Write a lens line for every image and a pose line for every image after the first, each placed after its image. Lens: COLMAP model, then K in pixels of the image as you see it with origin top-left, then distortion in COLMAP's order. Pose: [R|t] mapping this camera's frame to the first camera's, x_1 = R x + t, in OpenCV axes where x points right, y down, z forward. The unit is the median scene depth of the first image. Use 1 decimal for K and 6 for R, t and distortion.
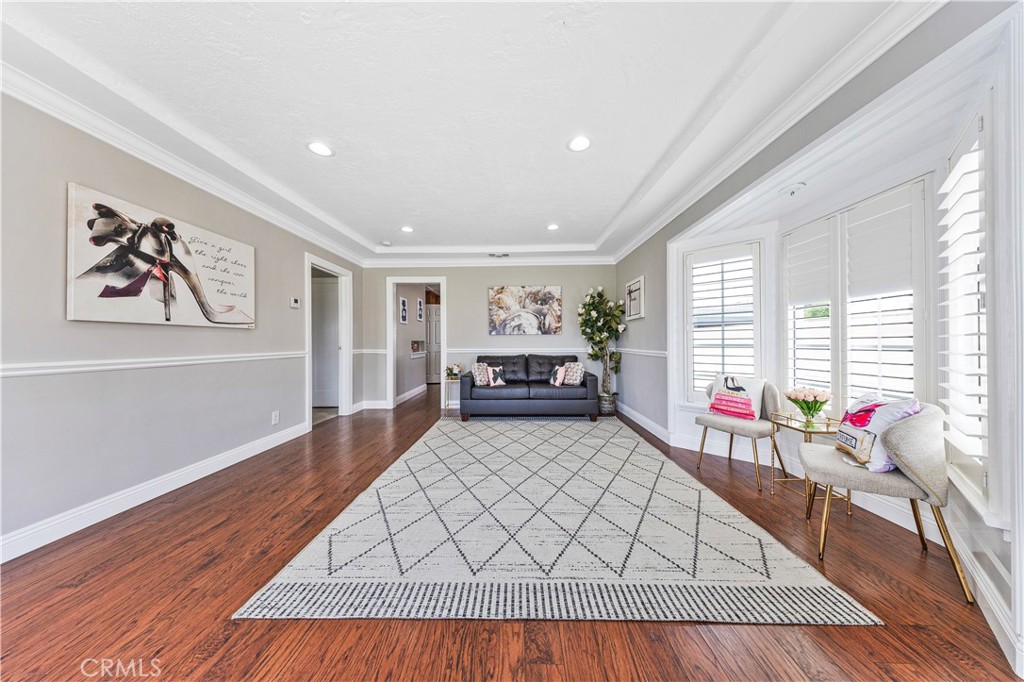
lens RADIAL K [[299.8, 0, 513.3], [0, 299.8, 342.2], [0, 0, 1]] dist [-0.002755, 0.000248]
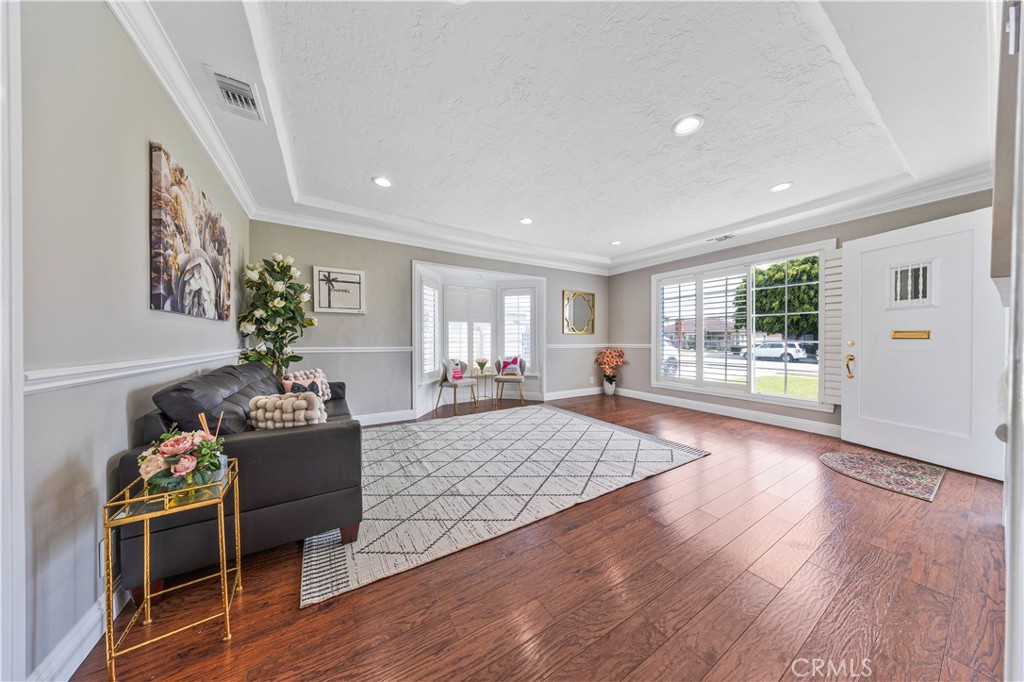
lens RADIAL K [[299.8, 0, 511.5], [0, 299.8, 341.6], [0, 0, 1]] dist [-0.002755, 0.000248]
pose [[-0.541028, -0.001966, 0.841002, -0.922792], [0.000571, 0.999996, 0.002705, 0.009507], [-0.841004, 0.001944, -0.541025, 1.595501]]
